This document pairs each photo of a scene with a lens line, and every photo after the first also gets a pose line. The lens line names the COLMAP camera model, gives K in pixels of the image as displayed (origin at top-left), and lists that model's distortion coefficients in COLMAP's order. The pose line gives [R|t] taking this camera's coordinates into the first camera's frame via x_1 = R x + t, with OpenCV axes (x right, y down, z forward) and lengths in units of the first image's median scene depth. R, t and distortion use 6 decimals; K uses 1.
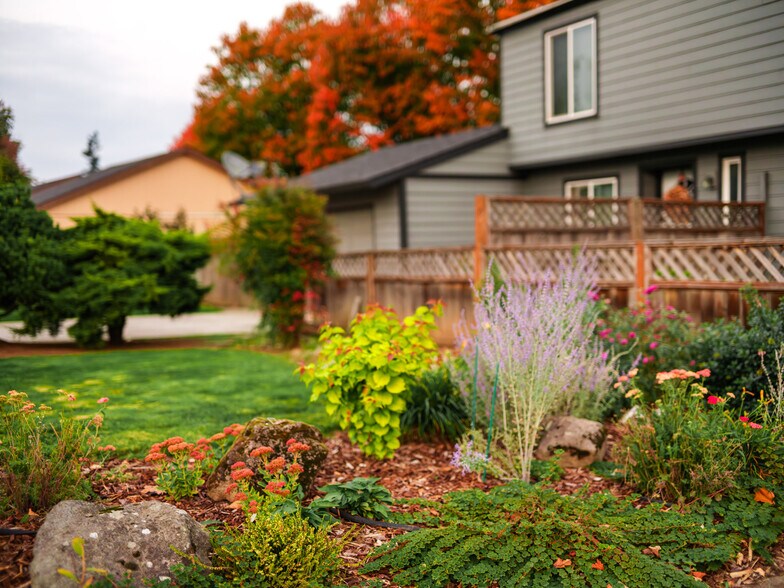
lens RADIAL K [[998.9, 0, 393.4], [0, 998.9, 294.7], [0, 0, 1]] dist [-0.101761, 0.000000]
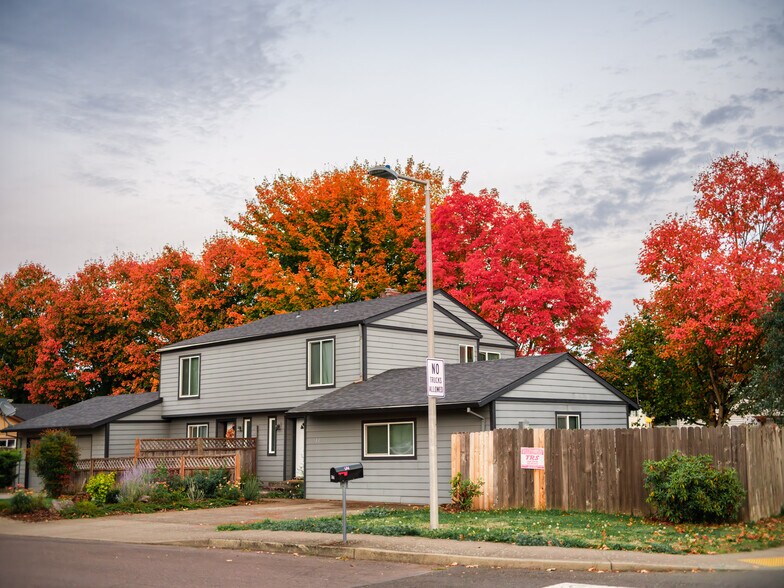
lens RADIAL K [[881.9, 0, 396.5], [0, 881.9, 286.5], [0, 0, 1]] dist [0.046977, 0.000000]
pose [[0.947474, 0.056622, 0.314781, -0.020074], [0.017042, 0.973869, -0.226471, 0.038614], [-0.319379, 0.219940, 0.921750, -1.012312]]
